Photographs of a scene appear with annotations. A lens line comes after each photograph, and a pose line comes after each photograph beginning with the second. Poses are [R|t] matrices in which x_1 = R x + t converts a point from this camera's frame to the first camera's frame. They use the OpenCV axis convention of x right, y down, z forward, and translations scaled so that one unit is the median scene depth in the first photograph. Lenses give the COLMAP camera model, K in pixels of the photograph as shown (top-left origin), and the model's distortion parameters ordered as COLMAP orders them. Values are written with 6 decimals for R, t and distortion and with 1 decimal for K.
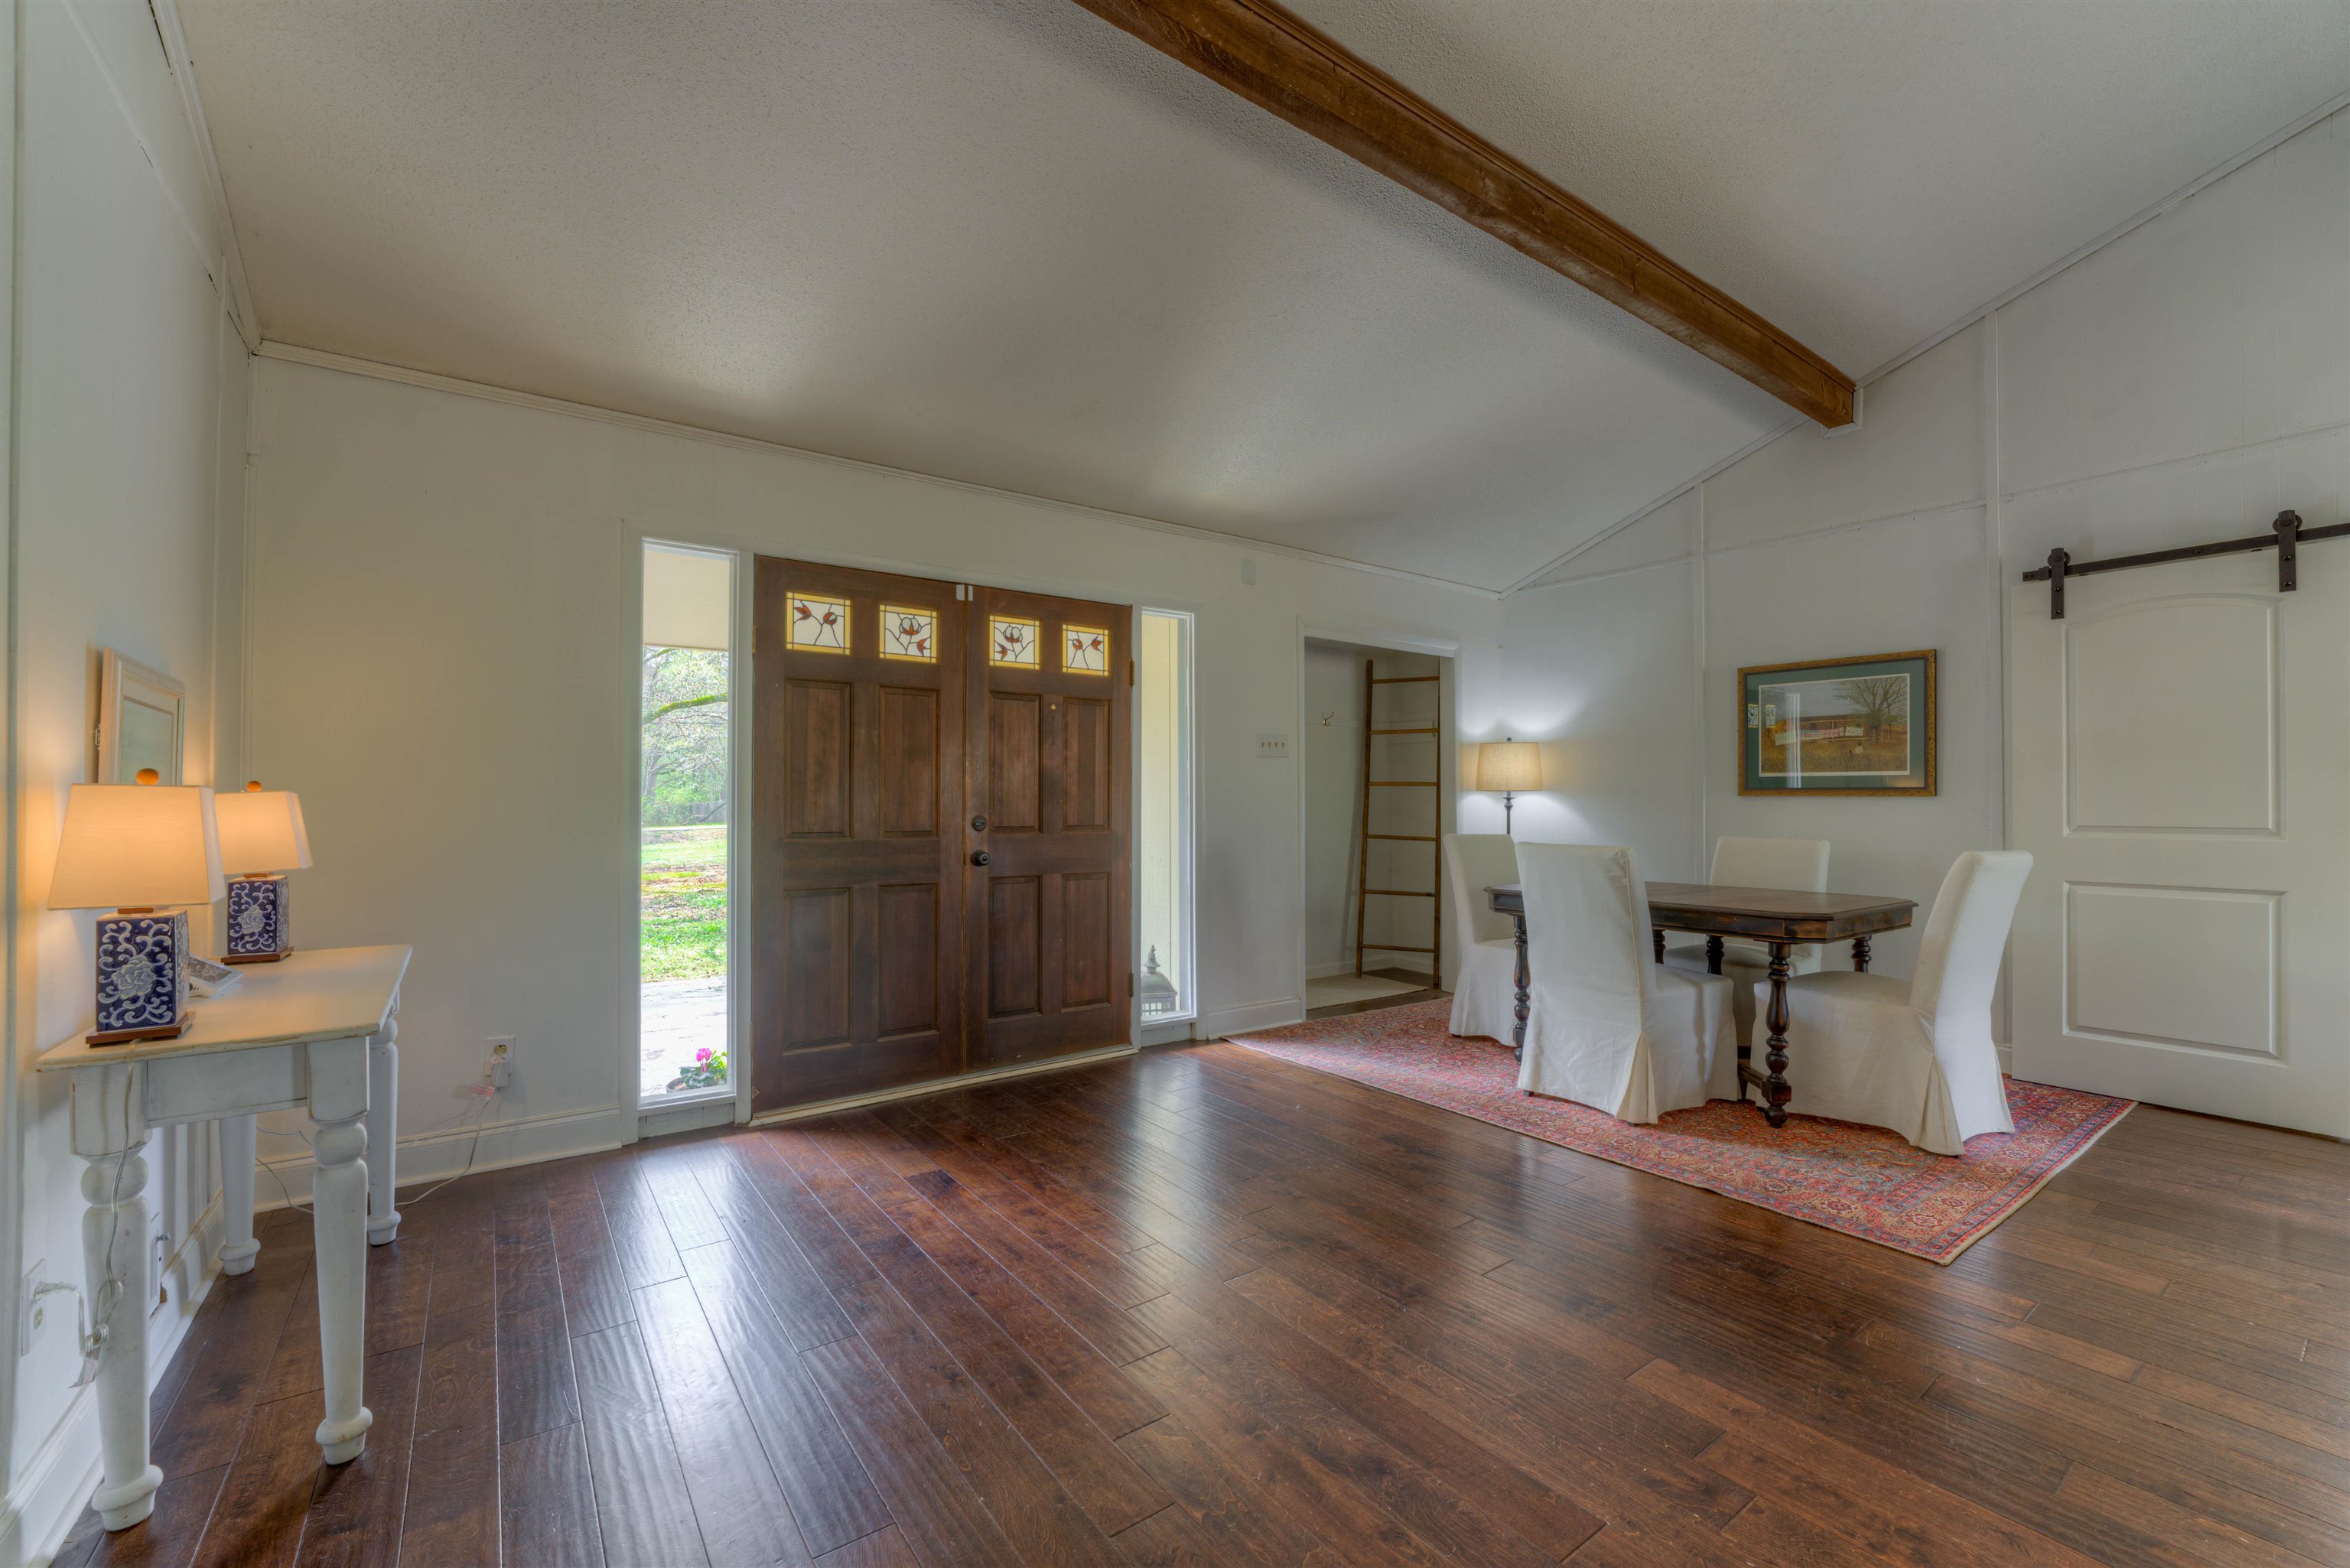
lens RADIAL K [[952.8, 0, 1174.1], [0, 952.8, 794.1], [0, 0, 1]] dist [-0.022198, 0.002497]
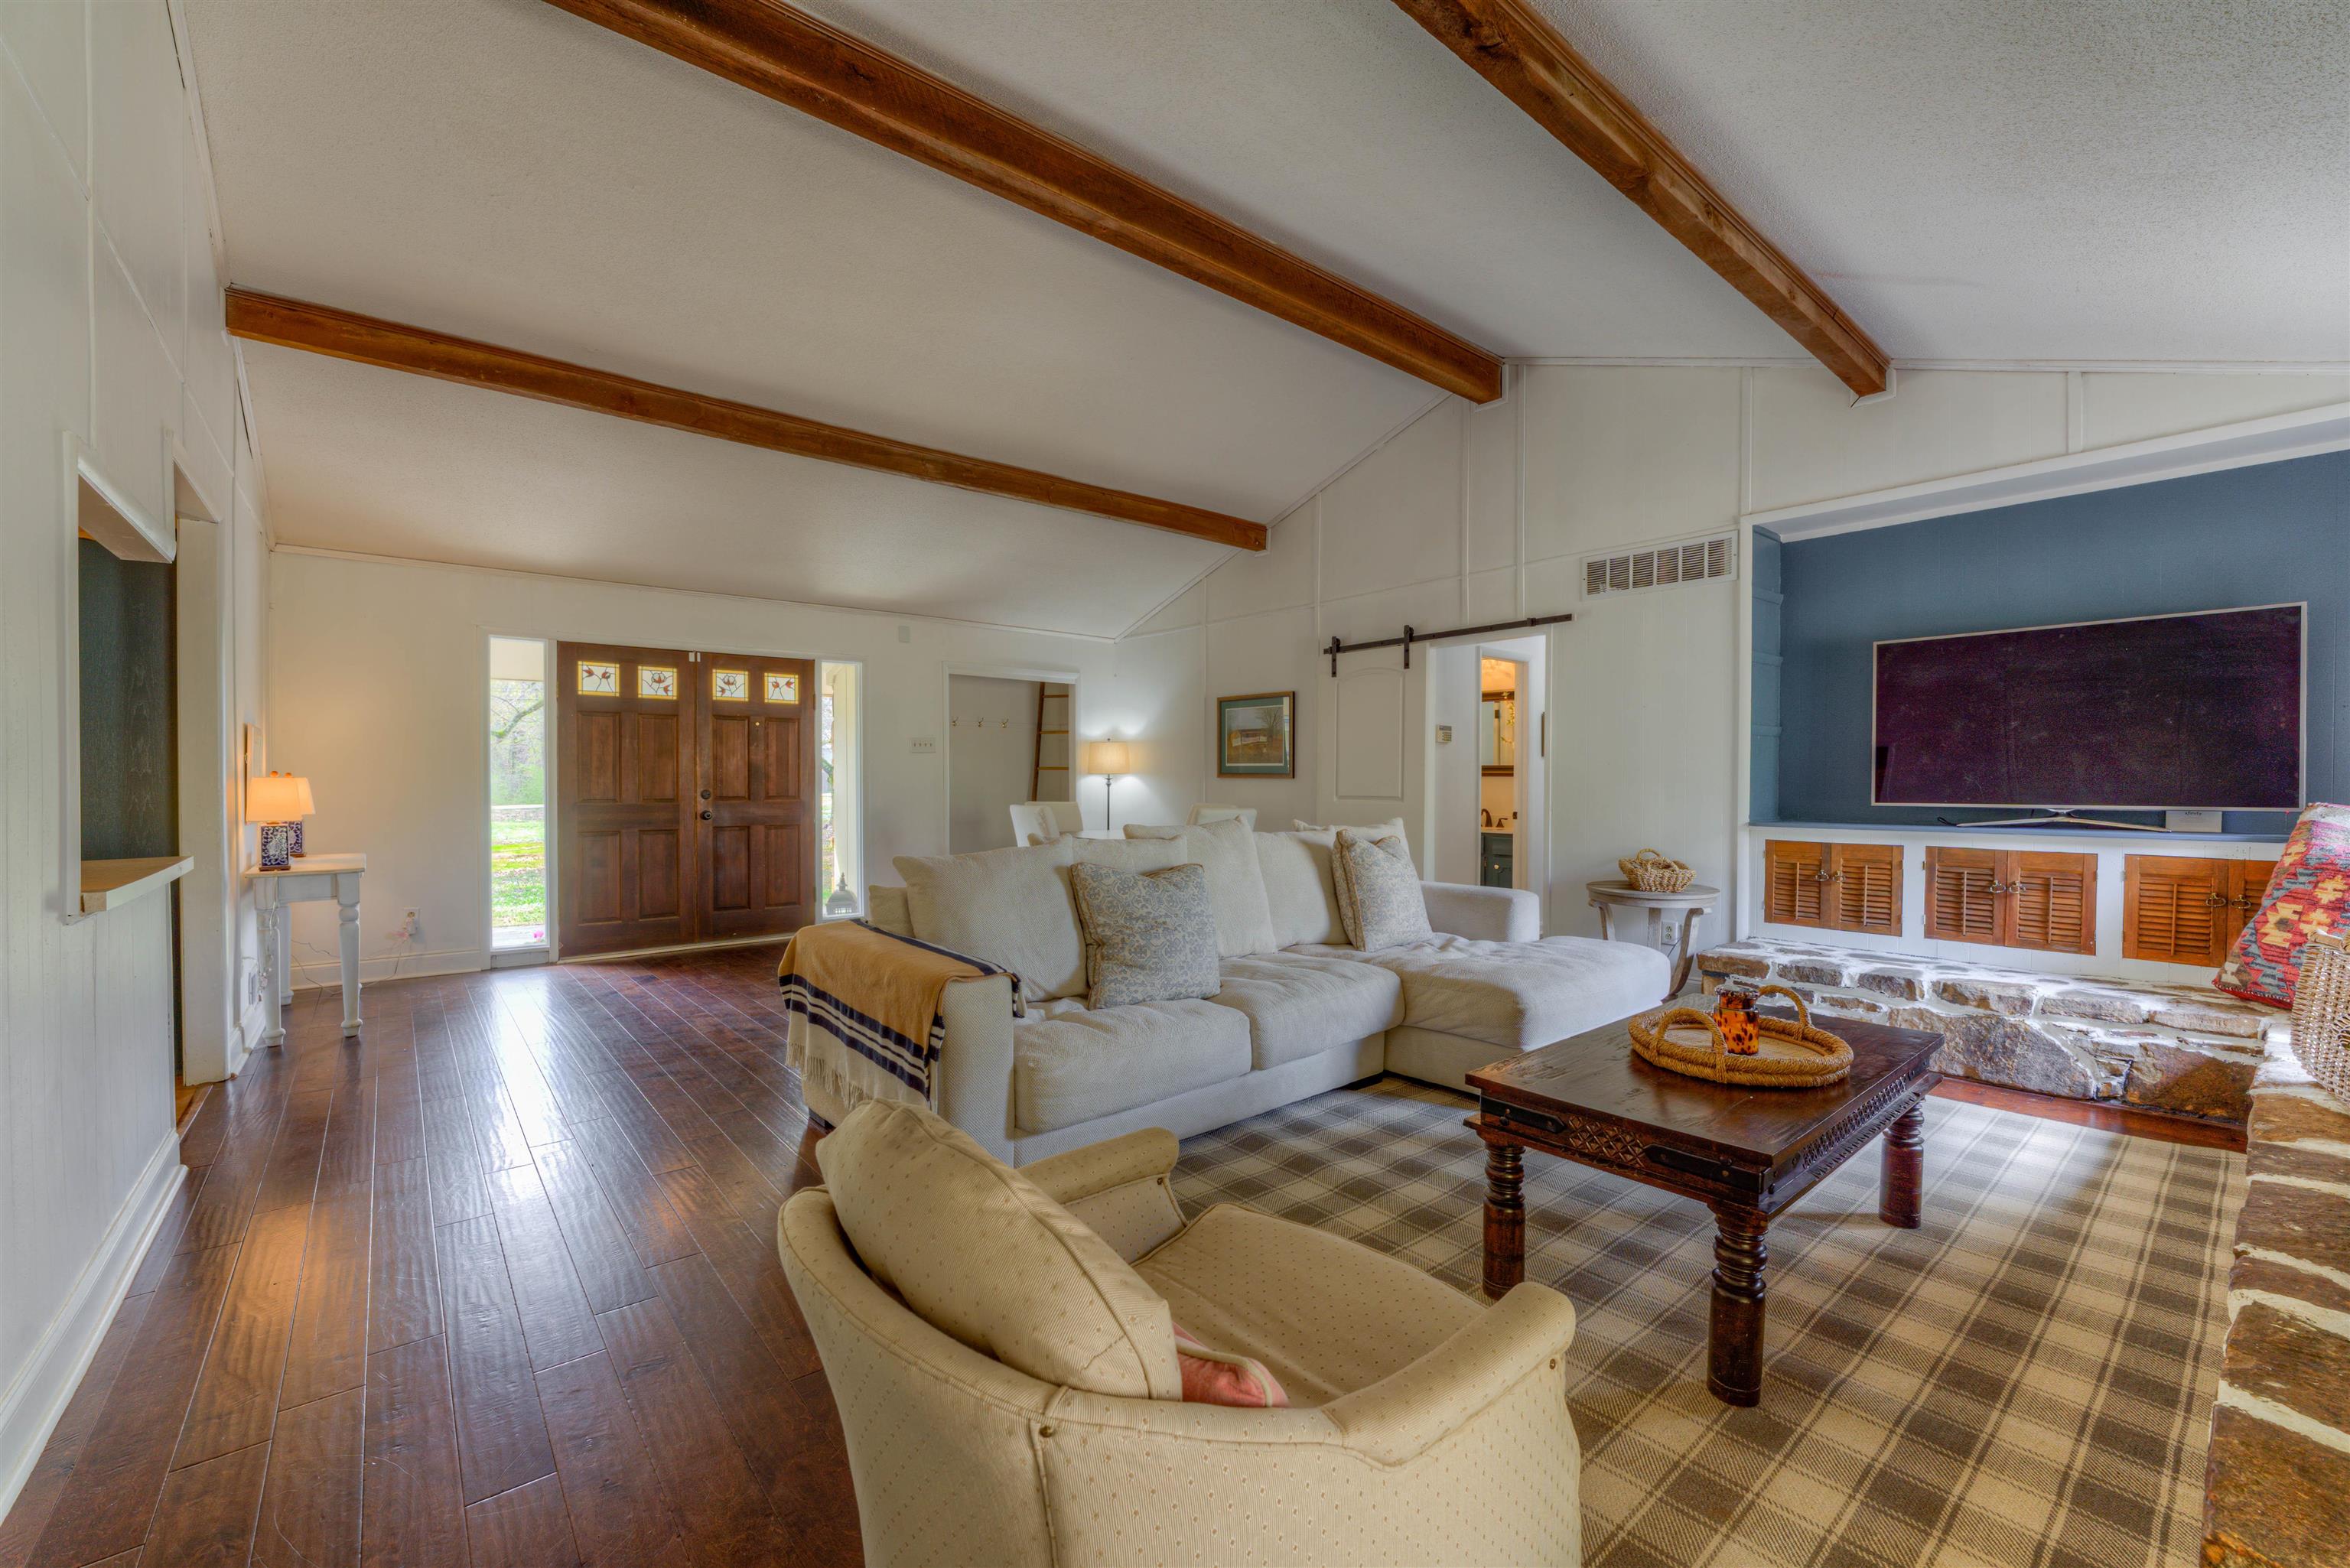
lens RADIAL K [[952.8, 0, 1172.2], [0, 952.8, 793.5], [0, 0, 1]] dist [-0.022198, 0.002497]
pose [[0.997752, -0.000157, 0.067008, 0.492979], [-0.001468, 0.999706, 0.024195, -0.012509], [-0.066992, -0.024239, 0.997459, -0.706535]]
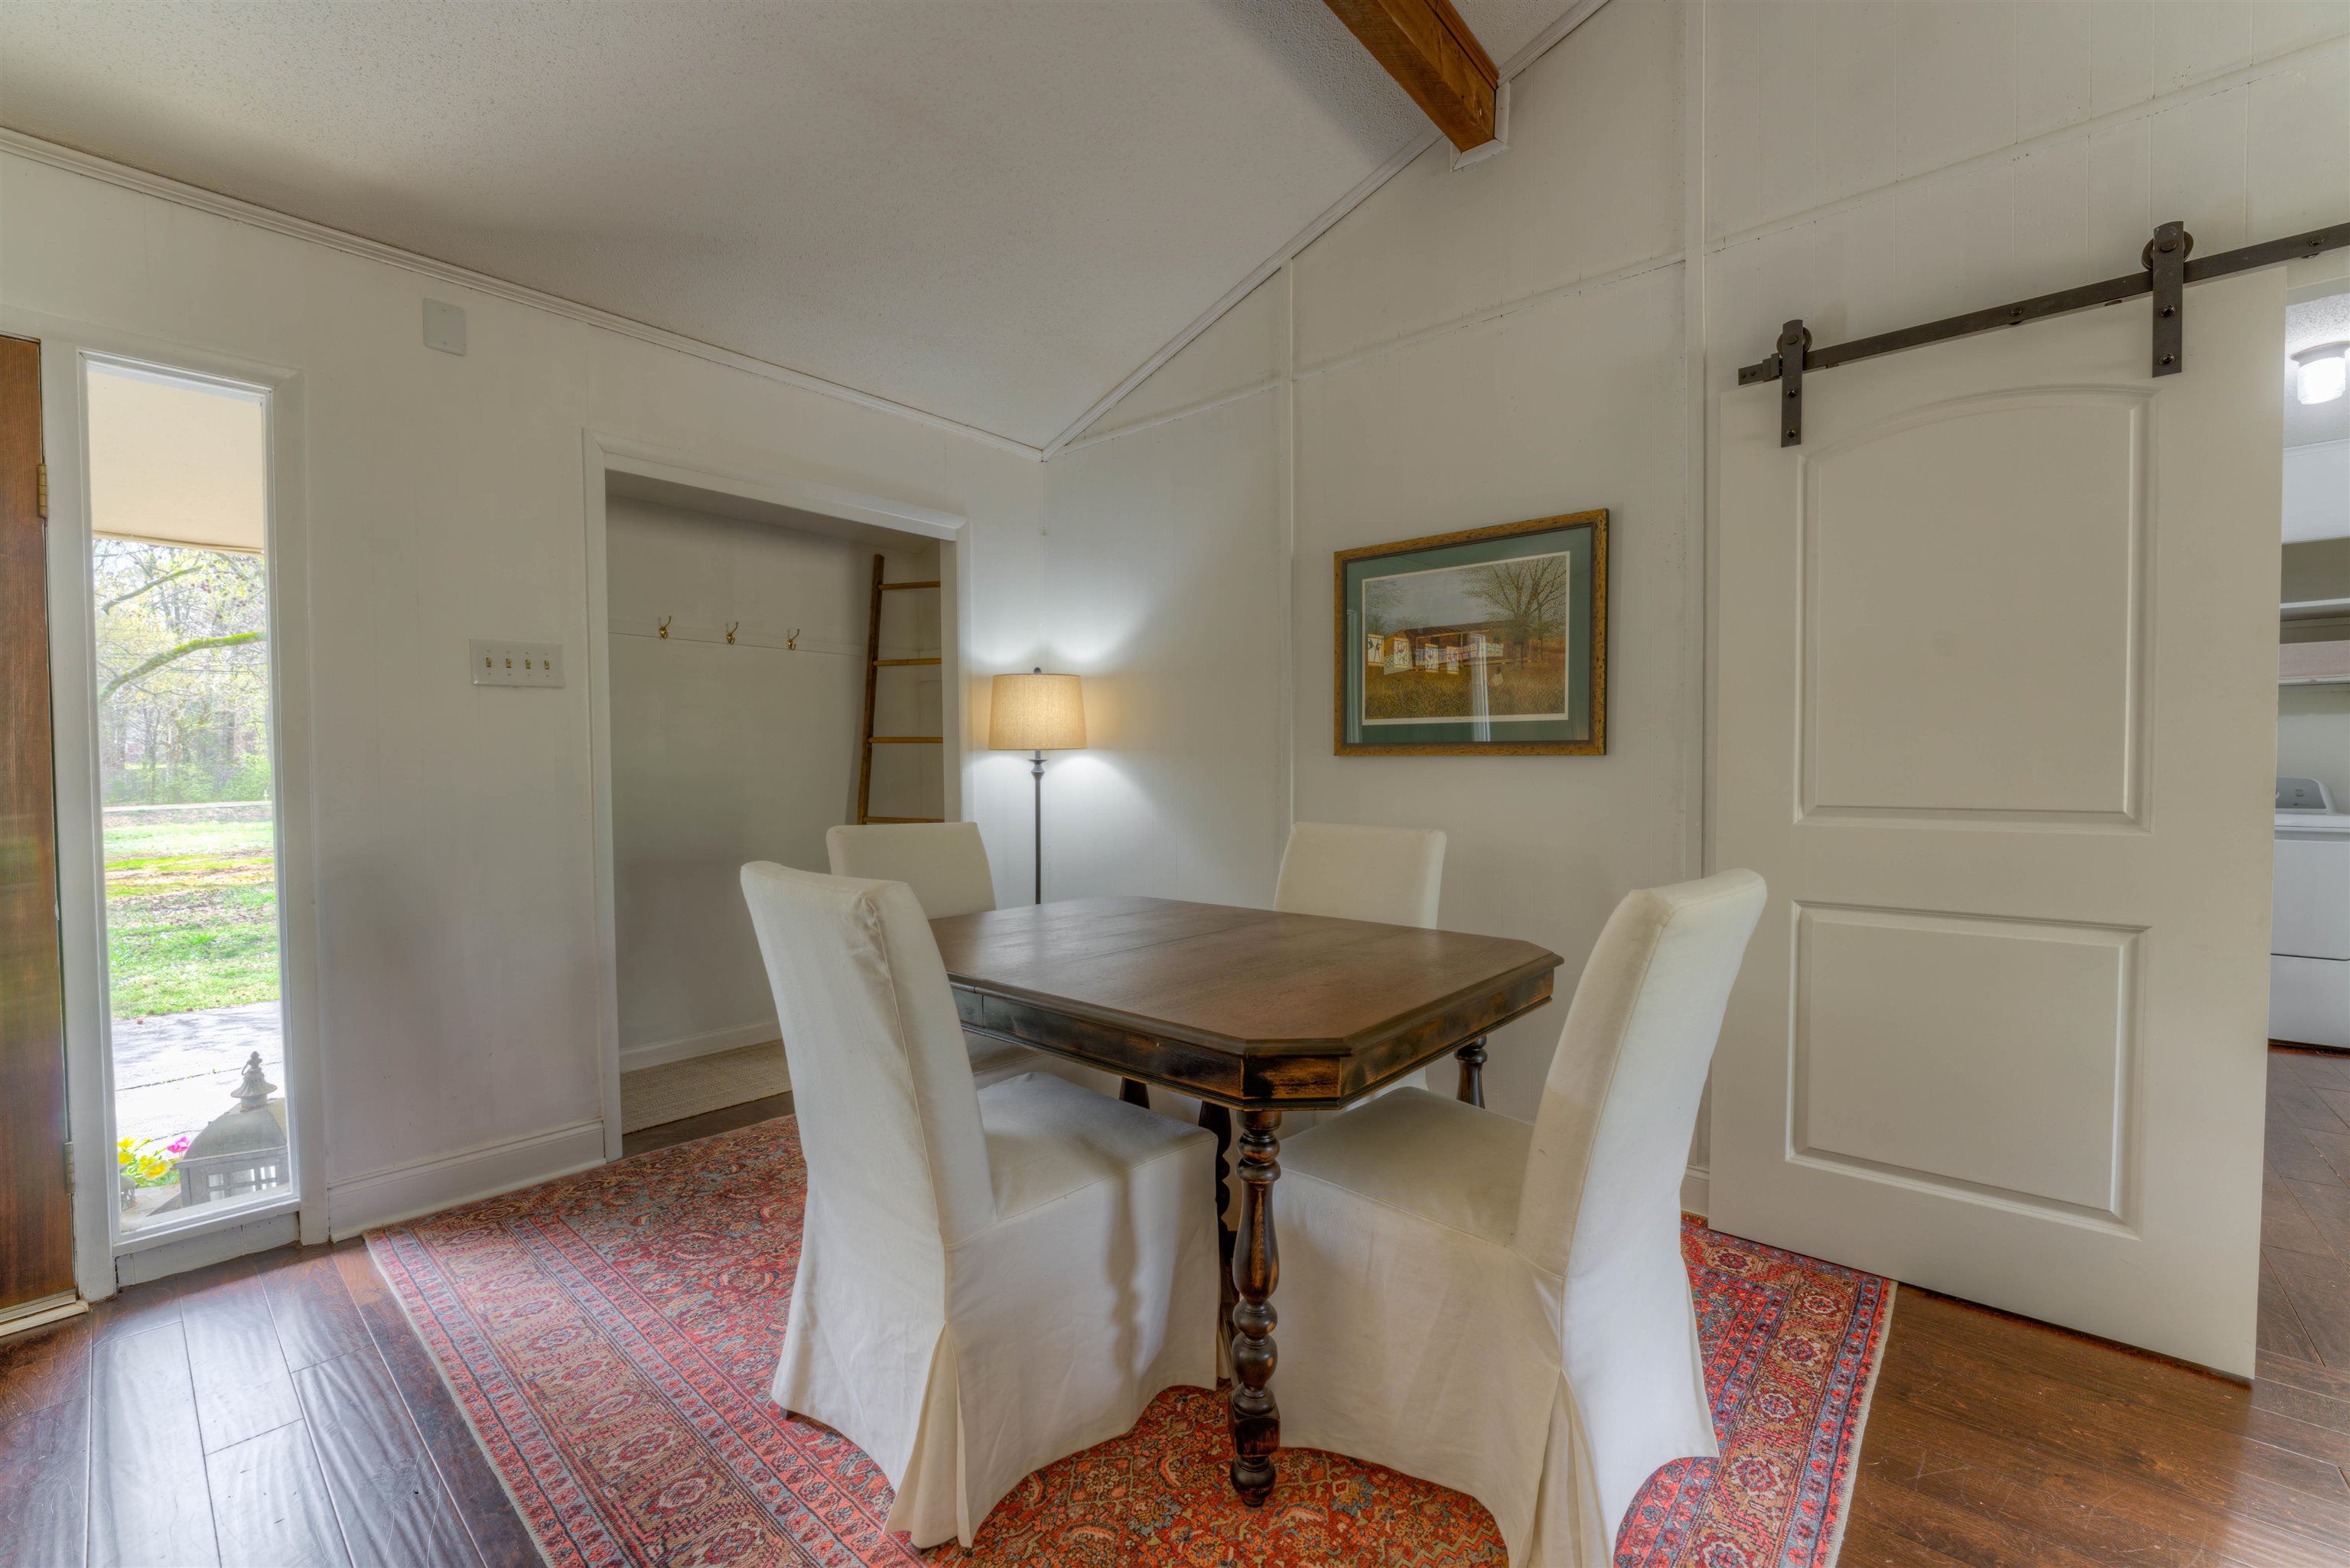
lens RADIAL K [[952.8, 0, 1177.4], [0, 952.8, 791.5], [0, 0, 1]] dist [-0.022198, 0.002497]
pose [[0.973736, -0.011068, 0.227412, 0.416115], [0.003001, 0.999355, 0.035787, 0.002812], [-0.227661, -0.034165, 0.973141, 0.483093]]
